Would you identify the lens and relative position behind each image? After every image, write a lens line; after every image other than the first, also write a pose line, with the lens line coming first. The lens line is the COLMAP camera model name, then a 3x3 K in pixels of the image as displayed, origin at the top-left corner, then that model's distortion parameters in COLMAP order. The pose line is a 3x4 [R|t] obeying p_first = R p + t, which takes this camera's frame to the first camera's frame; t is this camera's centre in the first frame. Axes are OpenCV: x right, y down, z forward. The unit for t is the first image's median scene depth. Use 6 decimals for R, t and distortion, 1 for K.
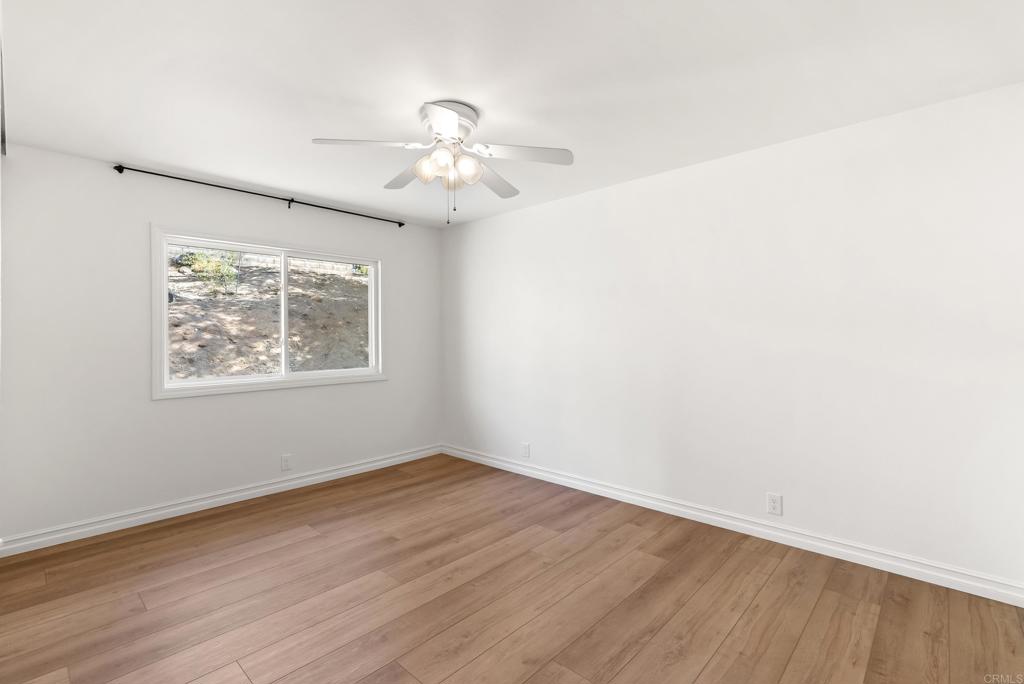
lens RADIAL K [[462.9, 0, 511.6], [0, 462.9, 336.6], [0, 0, 1]] dist [-0.005507, 0.000432]
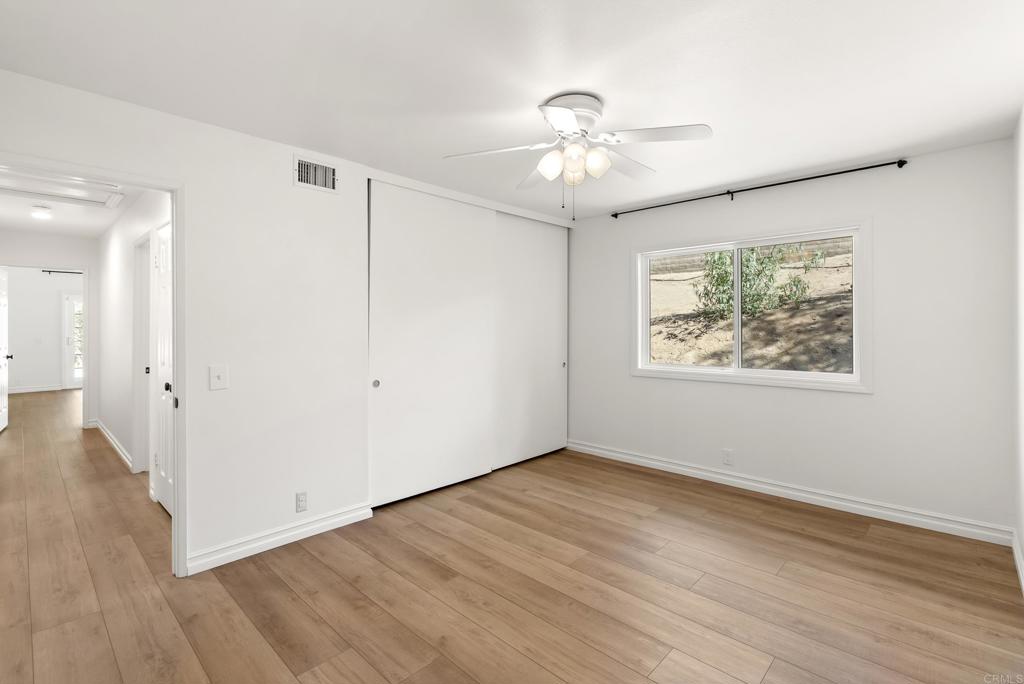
lens RADIAL K [[462.9, 0, 511.6], [0, 462.9, 336.6], [0, 0, 1]] dist [-0.005507, 0.000432]
pose [[0.003701, 0.030394, -0.999531, 0.579417], [-0.000182, 0.999538, 0.030394, -0.021795], [0.999993, 0.000069, 0.003704, 0.608610]]
